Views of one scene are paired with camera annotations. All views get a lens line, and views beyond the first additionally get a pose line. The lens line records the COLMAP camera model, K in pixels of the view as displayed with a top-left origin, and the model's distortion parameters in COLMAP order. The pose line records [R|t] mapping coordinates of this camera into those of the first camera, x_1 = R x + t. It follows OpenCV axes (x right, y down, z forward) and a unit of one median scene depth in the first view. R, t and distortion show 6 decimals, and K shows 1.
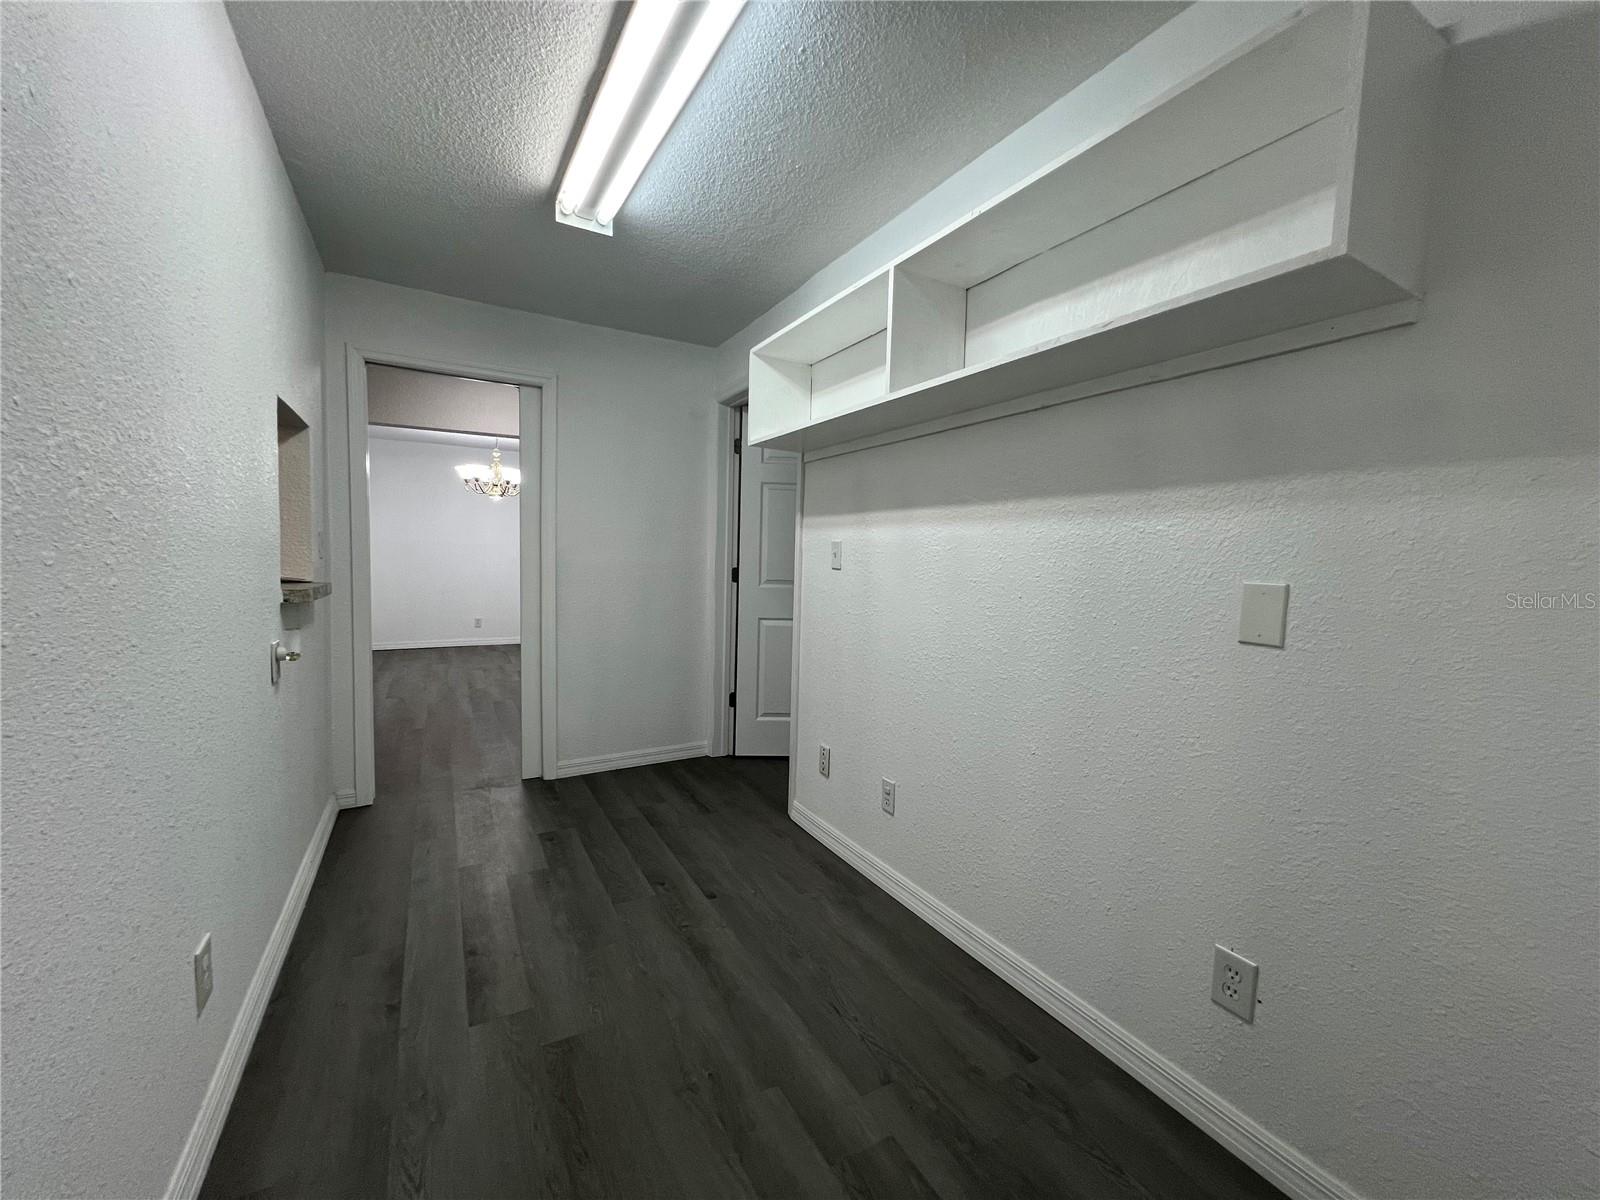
lens RADIAL K [[642.1, 0, 793.6], [0, 642.1, 600.7], [0, 0, 1]] dist [-0.001710, 0.000192]
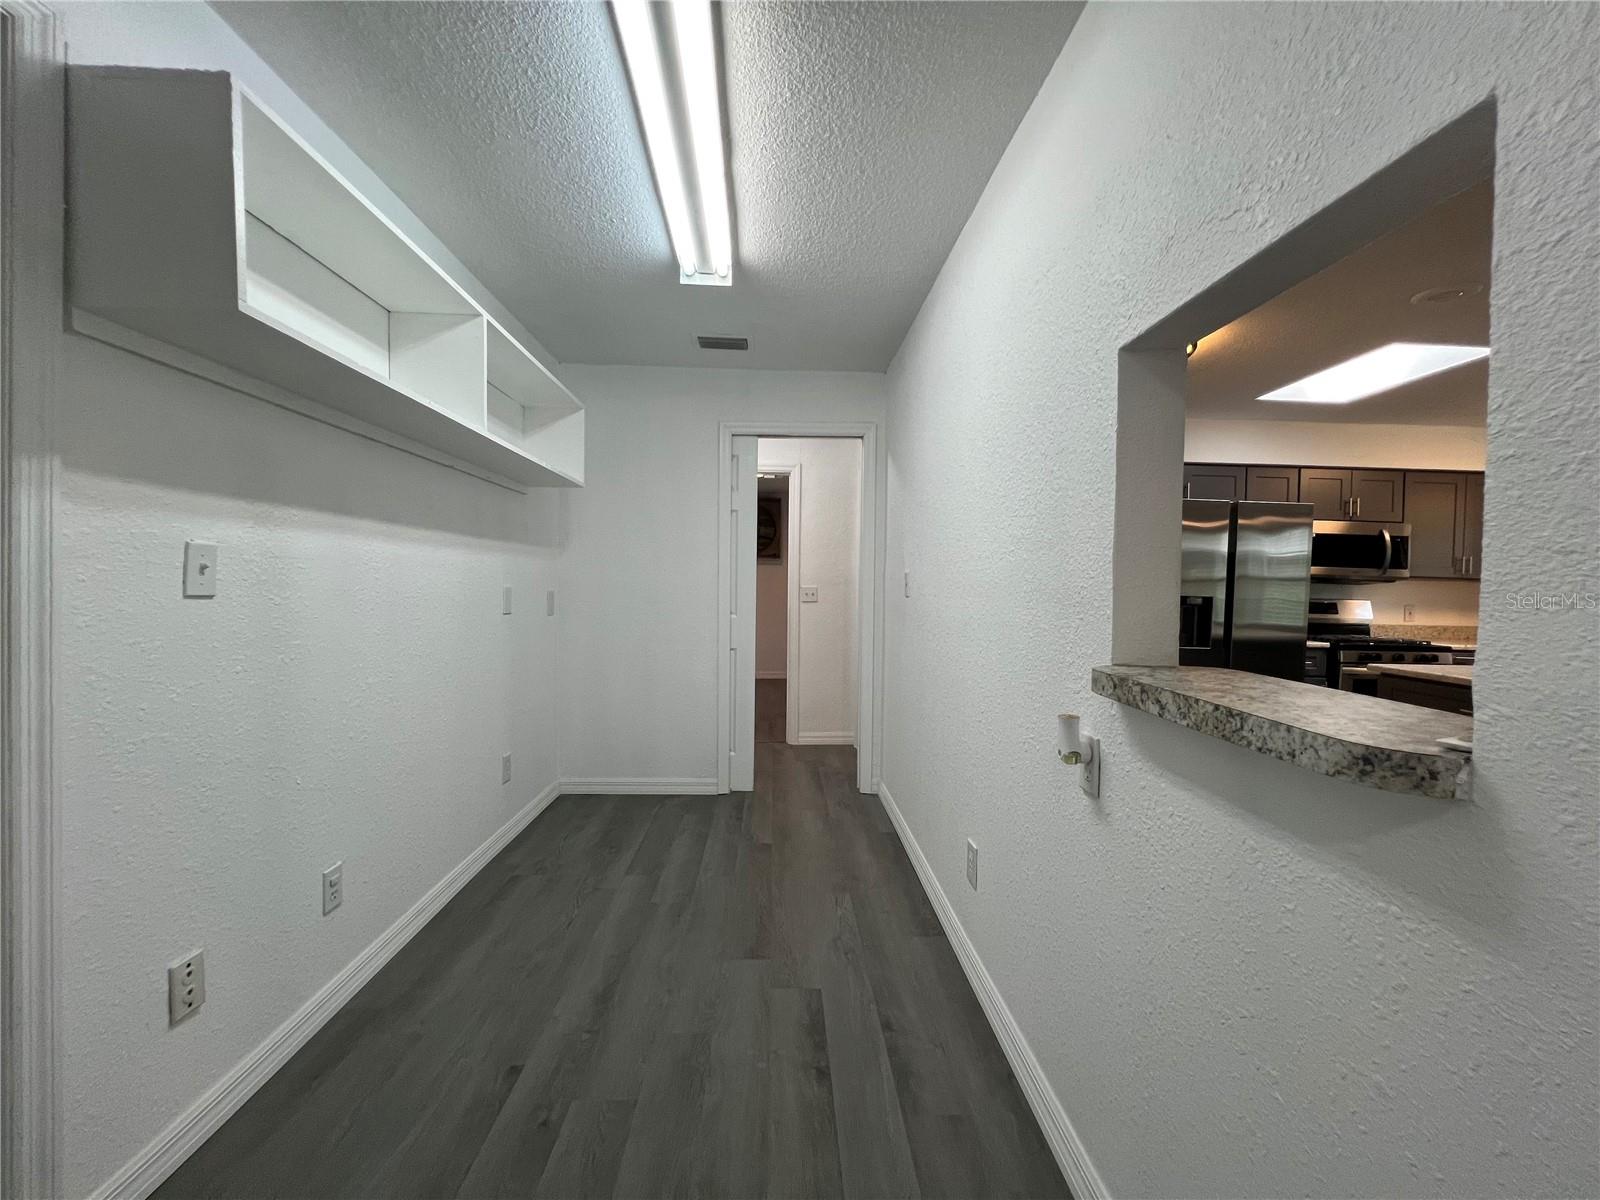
lens RADIAL K [[642.1, 0, 797.0], [0, 642.1, 608.7], [0, 0, 1]] dist [-0.001710, 0.000192]
pose [[-0.888175, -0.057312, 0.455917, -0.805643], [-0.007429, 0.993853, 0.110462, -0.135869], [-0.459445, 0.094722, -0.883141, 1.668172]]
